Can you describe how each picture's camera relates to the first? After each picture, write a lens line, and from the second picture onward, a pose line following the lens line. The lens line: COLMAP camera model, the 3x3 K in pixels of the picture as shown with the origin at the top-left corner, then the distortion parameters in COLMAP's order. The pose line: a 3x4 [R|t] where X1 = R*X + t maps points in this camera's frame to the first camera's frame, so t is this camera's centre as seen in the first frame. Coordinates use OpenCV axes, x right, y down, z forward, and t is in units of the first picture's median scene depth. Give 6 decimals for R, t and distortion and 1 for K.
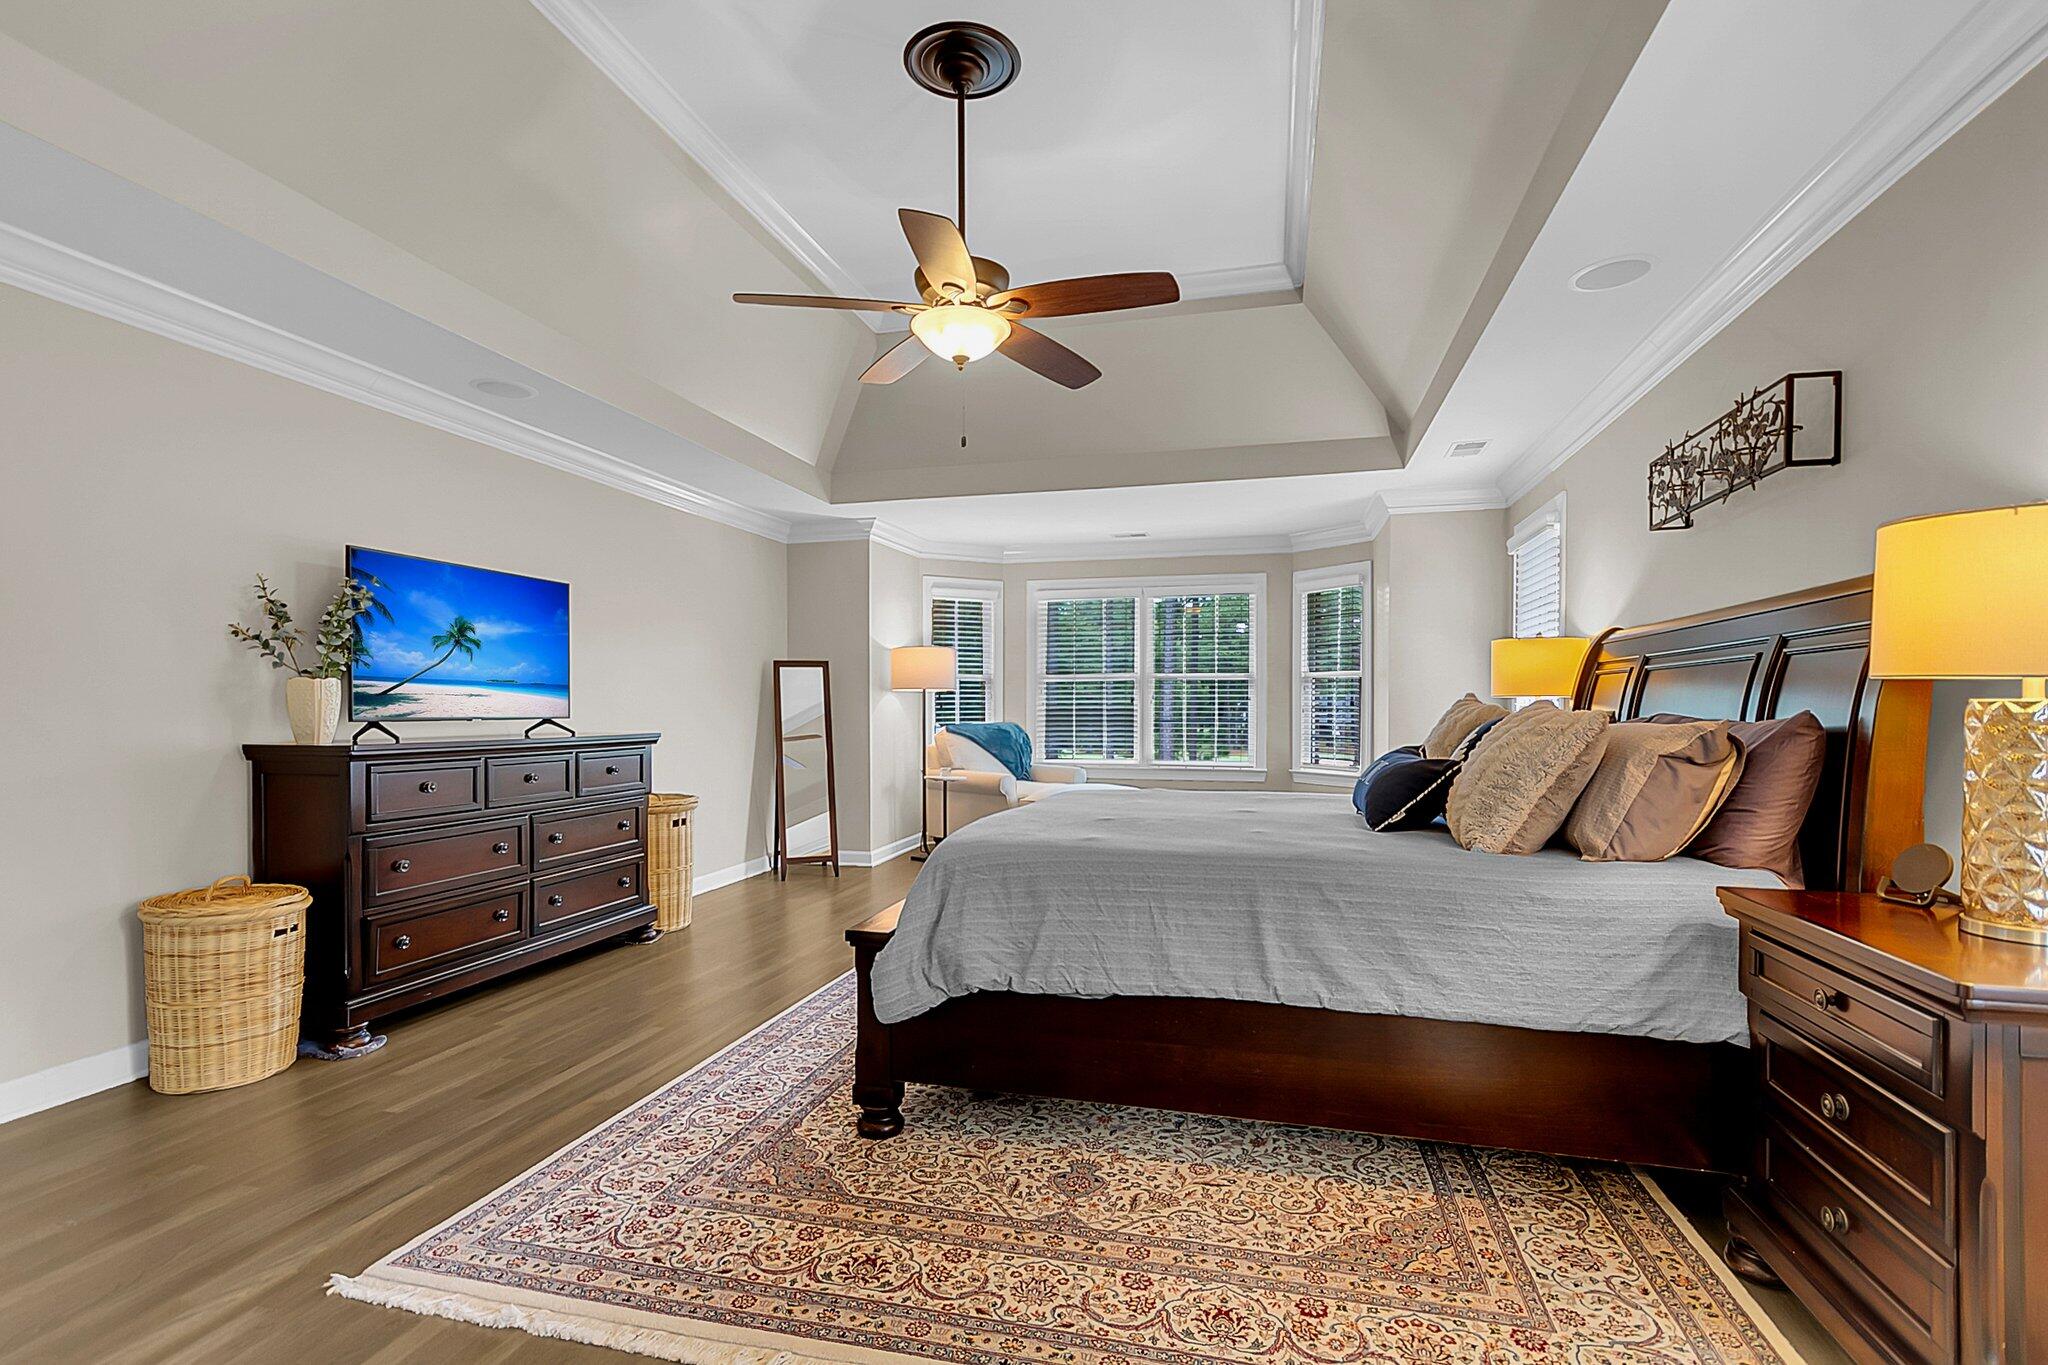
lens RADIAL K [[948.9, 0, 1046.8], [0, 948.9, 710.3], [0, 0, 1]] dist [0.002290, 0.000770]
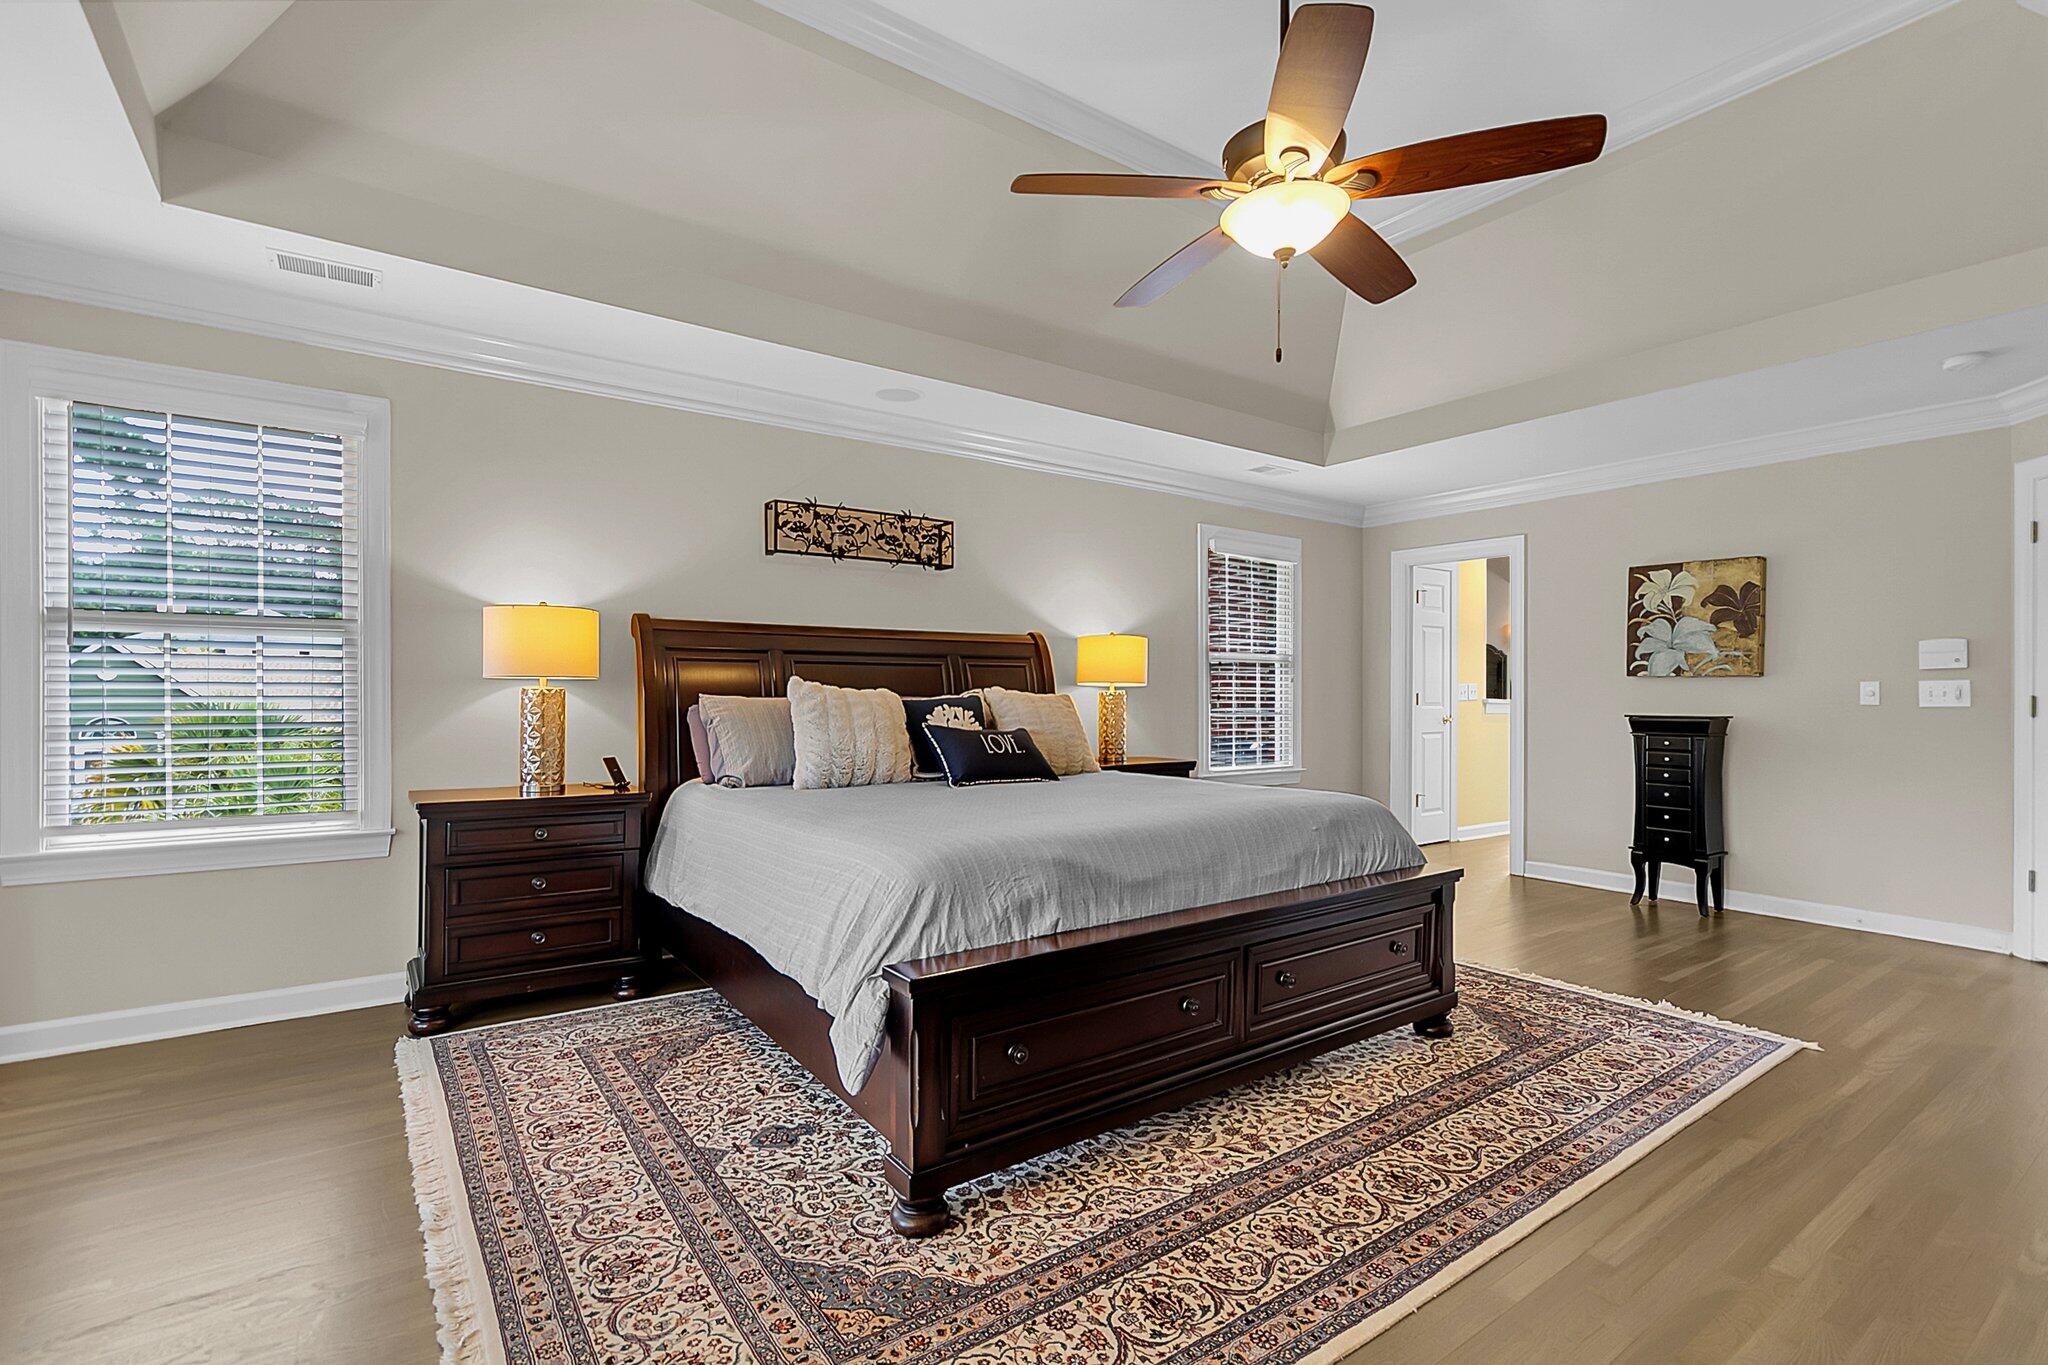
lens RADIAL K [[948.9, 0, 1023.7], [0, 948.9, 694.1], [0, 0, 1]] dist [0.002290, 0.000770]
pose [[-0.750331, -0.000689, 0.661061, -0.604134], [0.001458, 0.999995, 0.002698, -0.003993], [-0.661060, 0.002988, -0.750327, 2.321268]]
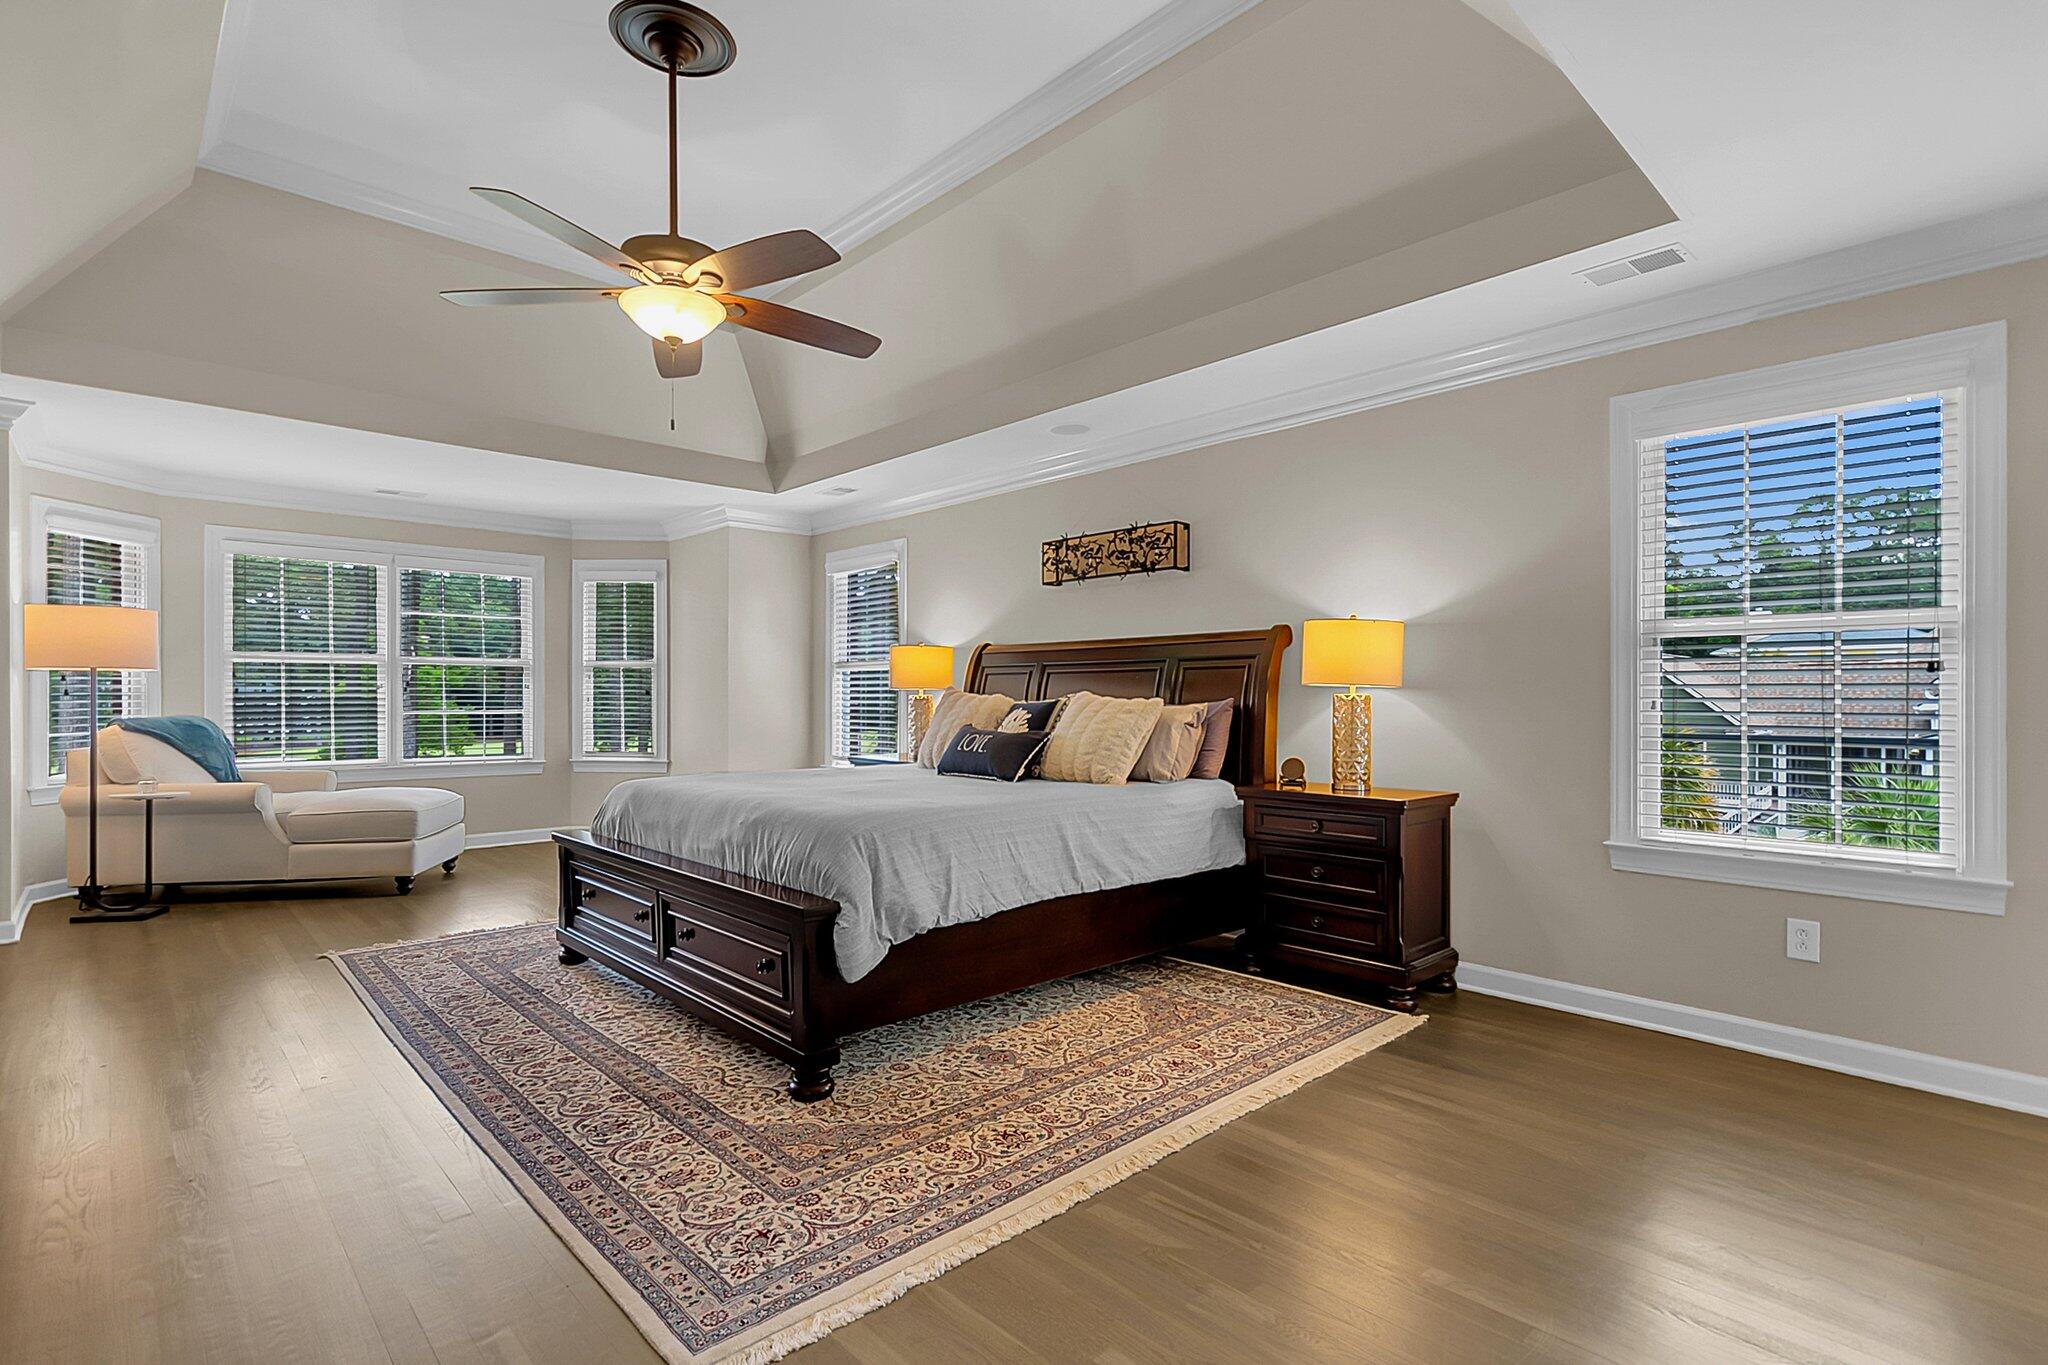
lens RADIAL K [[948.9, 0, 1009.5], [0, 948.9, 703.2], [0, 0, 1]] dist [0.002290, 0.000770]
pose [[0.552896, -0.003564, 0.833243, -0.951408], [0.000817, 0.999993, 0.003735, 0.001273], [-0.833250, -0.001384, 0.552895, 0.231546]]
